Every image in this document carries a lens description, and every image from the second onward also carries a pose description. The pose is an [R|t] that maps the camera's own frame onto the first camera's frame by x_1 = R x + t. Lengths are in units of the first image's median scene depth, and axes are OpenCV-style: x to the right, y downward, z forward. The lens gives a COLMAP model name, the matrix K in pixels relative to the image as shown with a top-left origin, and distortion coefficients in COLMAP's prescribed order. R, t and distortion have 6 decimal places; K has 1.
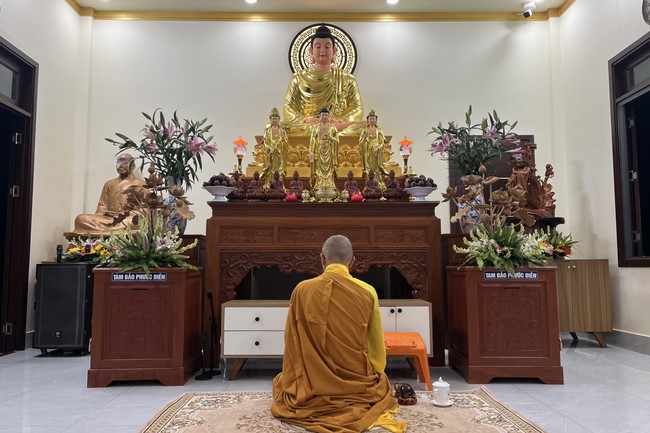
lens RADIAL K [[503.4, 0, 325.0], [0, 503.4, 216.5], [0, 0, 1]] dist [0.076431, -0.078080]
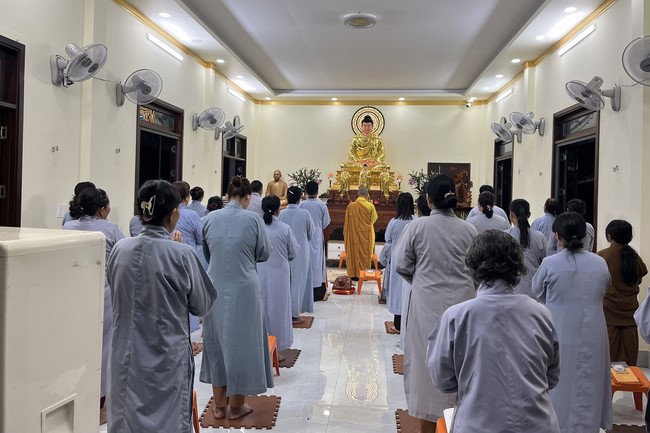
lens RADIAL K [[504.6, 0, 324.8], [0, 504.6, 184.9], [0, 0, 1]] dist [0.101085, -0.129310]
pose [[0.993061, 0.027540, -0.114328, 0.079762], [-0.017347, 0.995861, 0.089213, -0.303237], [0.116311, -0.086611, 0.989429, -1.359467]]
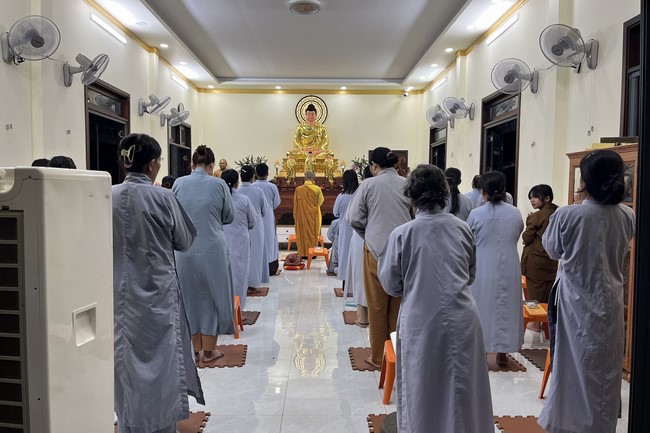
lens RADIAL K [[503.4, 0, 325.0], [0, 503.4, 216.5], [0, 0, 1]] dist [0.076431, -0.078080]
pose [[0.999943, 0.009912, 0.004016, 0.060202], [-0.010417, 0.987733, 0.155806, -0.263437], [-0.002423, -0.155839, 0.987779, -1.451157]]
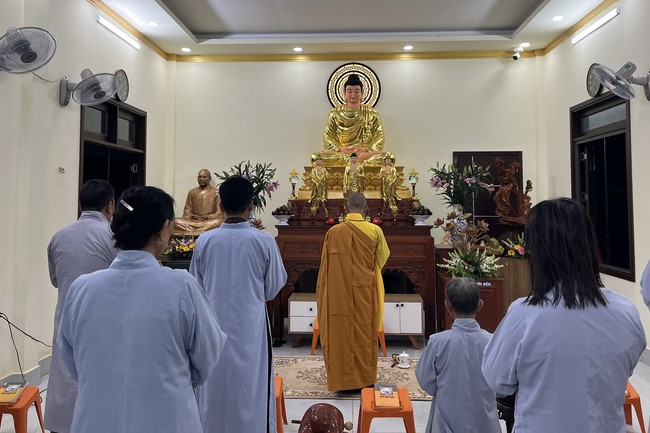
lens RADIAL K [[562.3, 0, 329.3], [0, 562.3, 161.9], [0, 0, 1]] dist [0.078614, -0.004050]
pose [[0.998669, -0.000052, -0.051574, 0.009432], [0.001497, 0.999607, 0.027975, -0.214476], [0.051552, -0.028015, 0.998277, -0.520751]]
